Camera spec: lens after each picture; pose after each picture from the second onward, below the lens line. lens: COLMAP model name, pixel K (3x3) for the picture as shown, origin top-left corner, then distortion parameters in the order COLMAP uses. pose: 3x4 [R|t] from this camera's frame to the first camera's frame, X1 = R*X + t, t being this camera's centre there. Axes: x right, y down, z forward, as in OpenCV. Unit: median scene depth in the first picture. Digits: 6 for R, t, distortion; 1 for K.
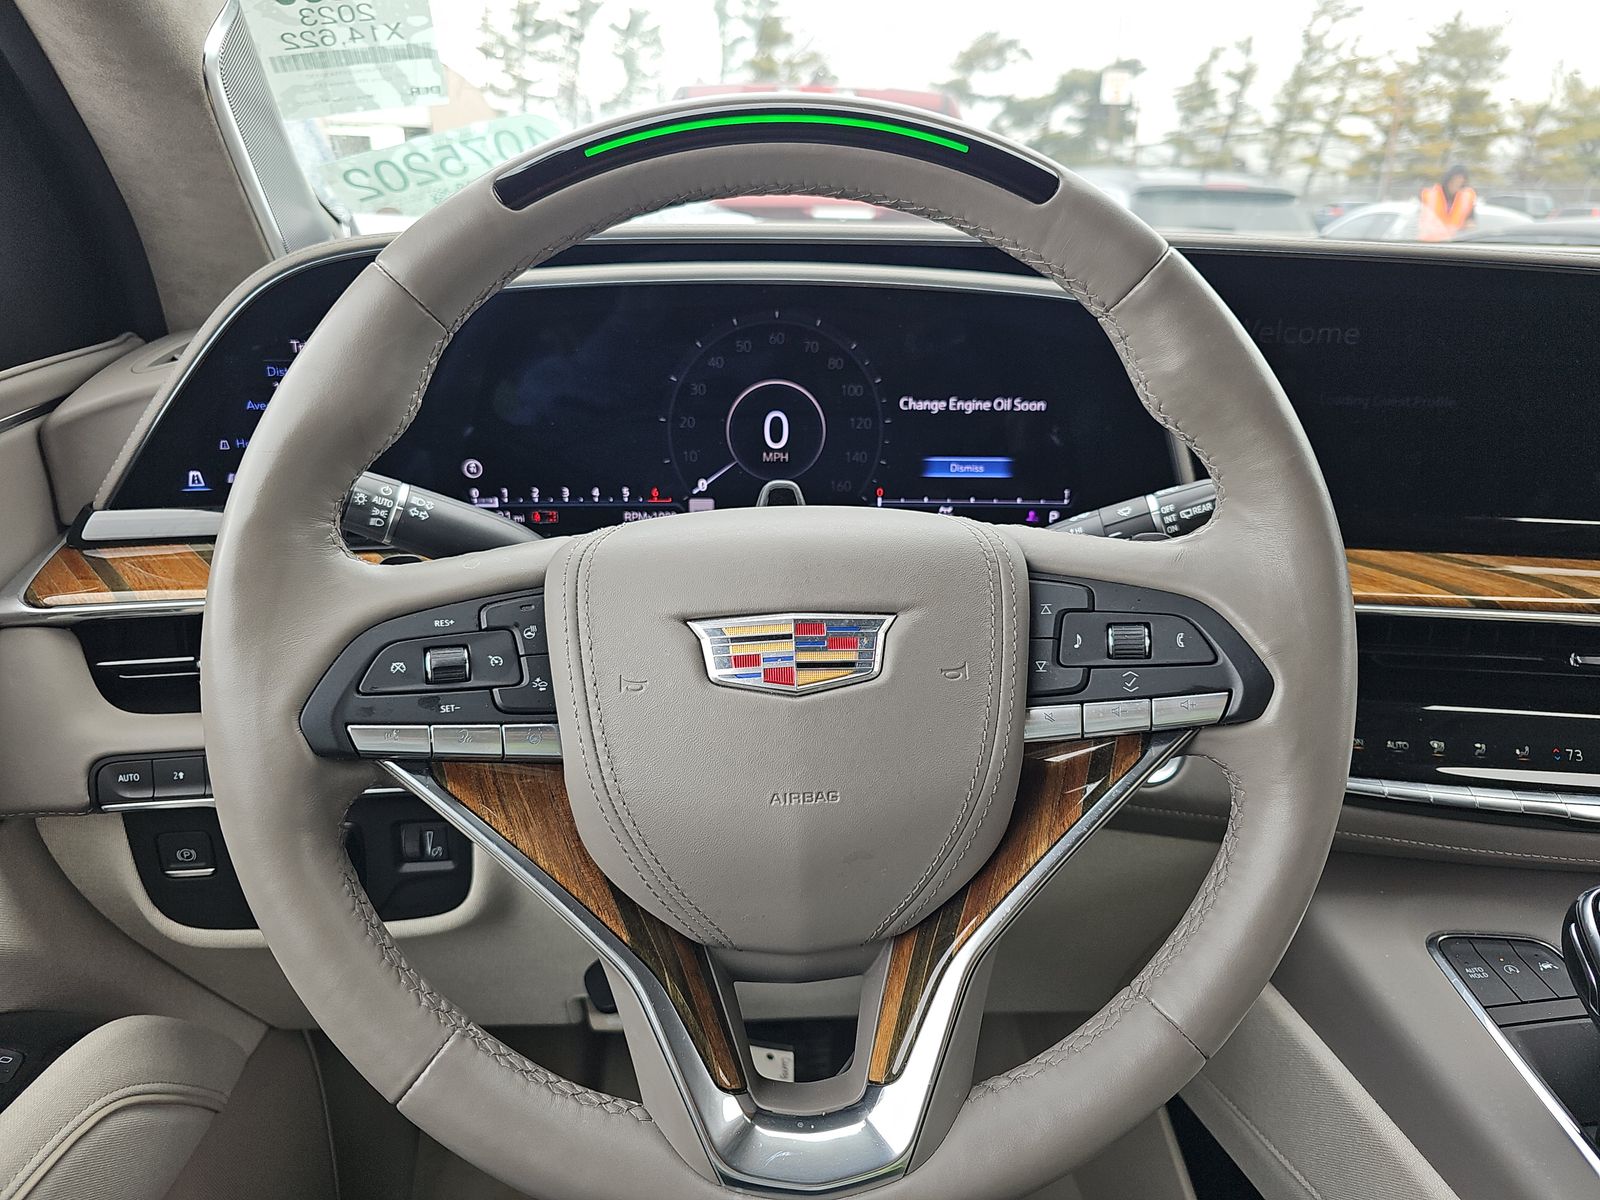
lens RADIAL K [[1077.8, 0, 800.0], [0, 1077.8, 600.0], [0, 0, 1]] dist [0.064369, -0.003115]
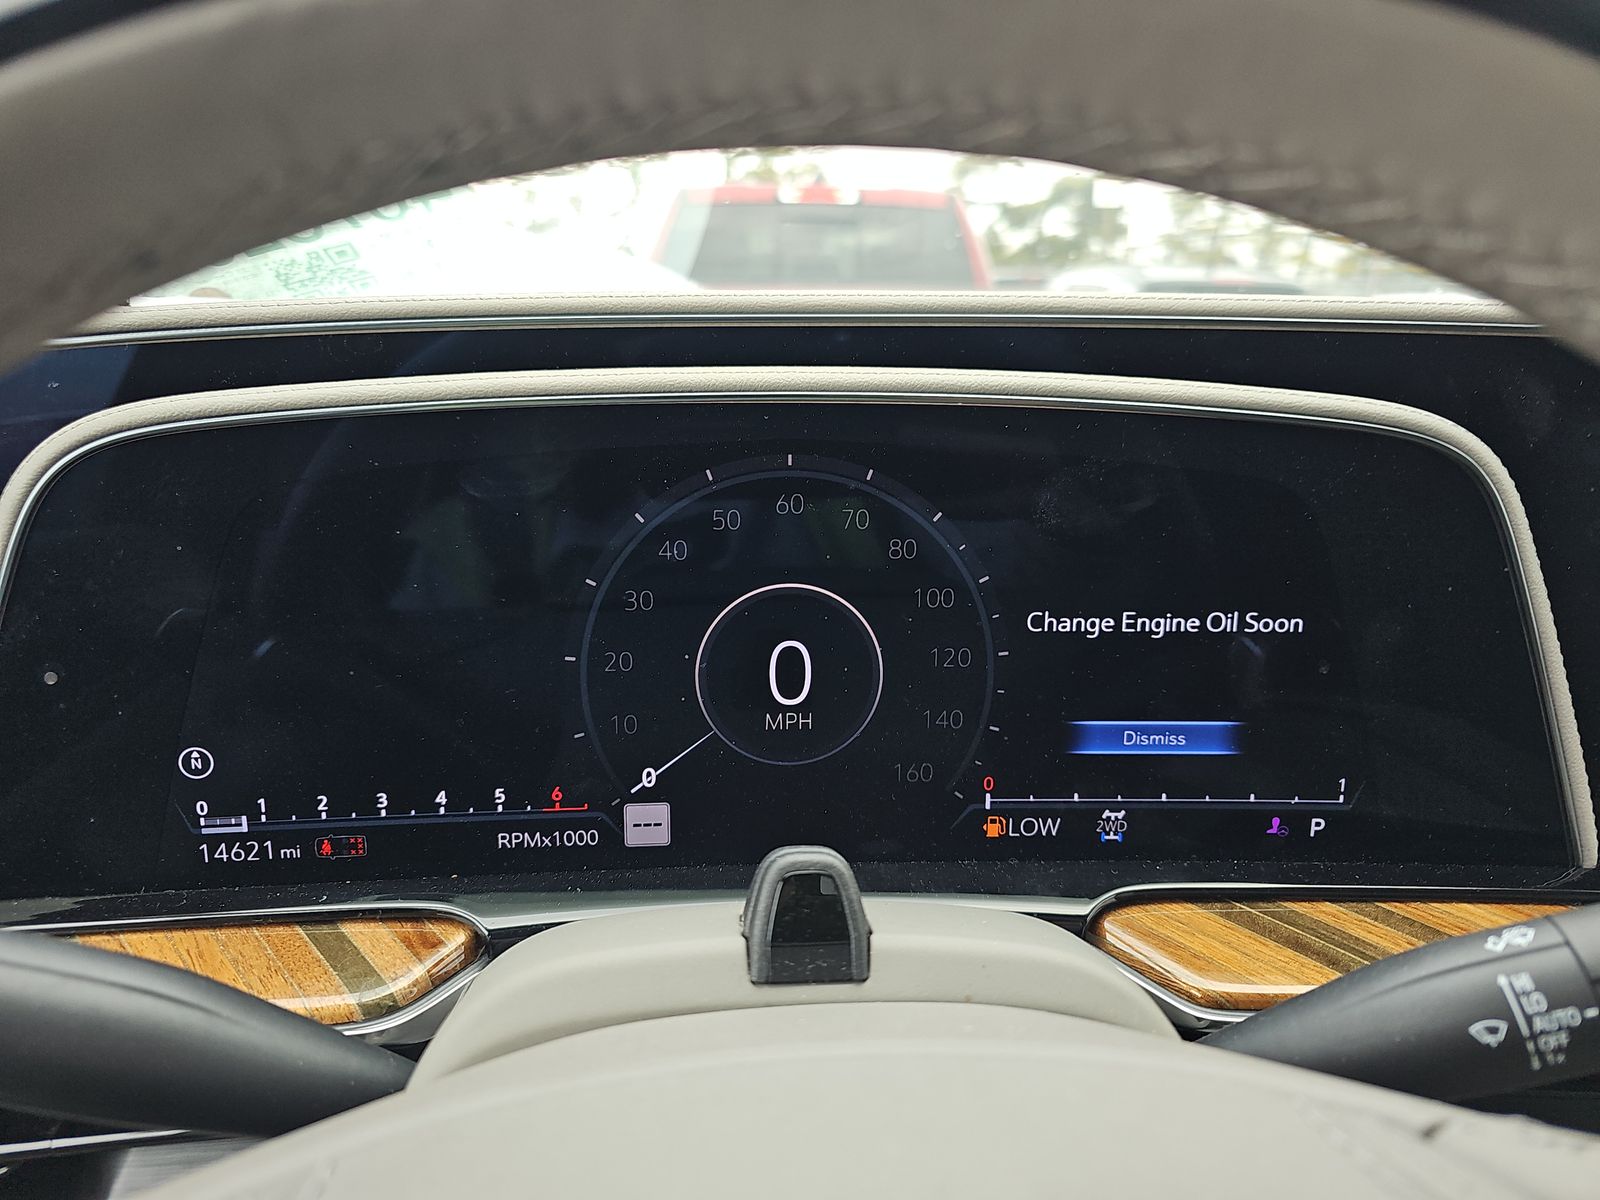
lens RADIAL K [[1063.6, 0, 804.8], [0, 1063.6, 588.6], [0, 0, 1]] dist [0.026868, -0.003359]
pose [[0.999956, -0.008992, -0.002520, -0.013164], [0.008739, 0.996184, -0.086843, -0.153339], [0.003291, 0.086818, 0.996219, 0.483115]]
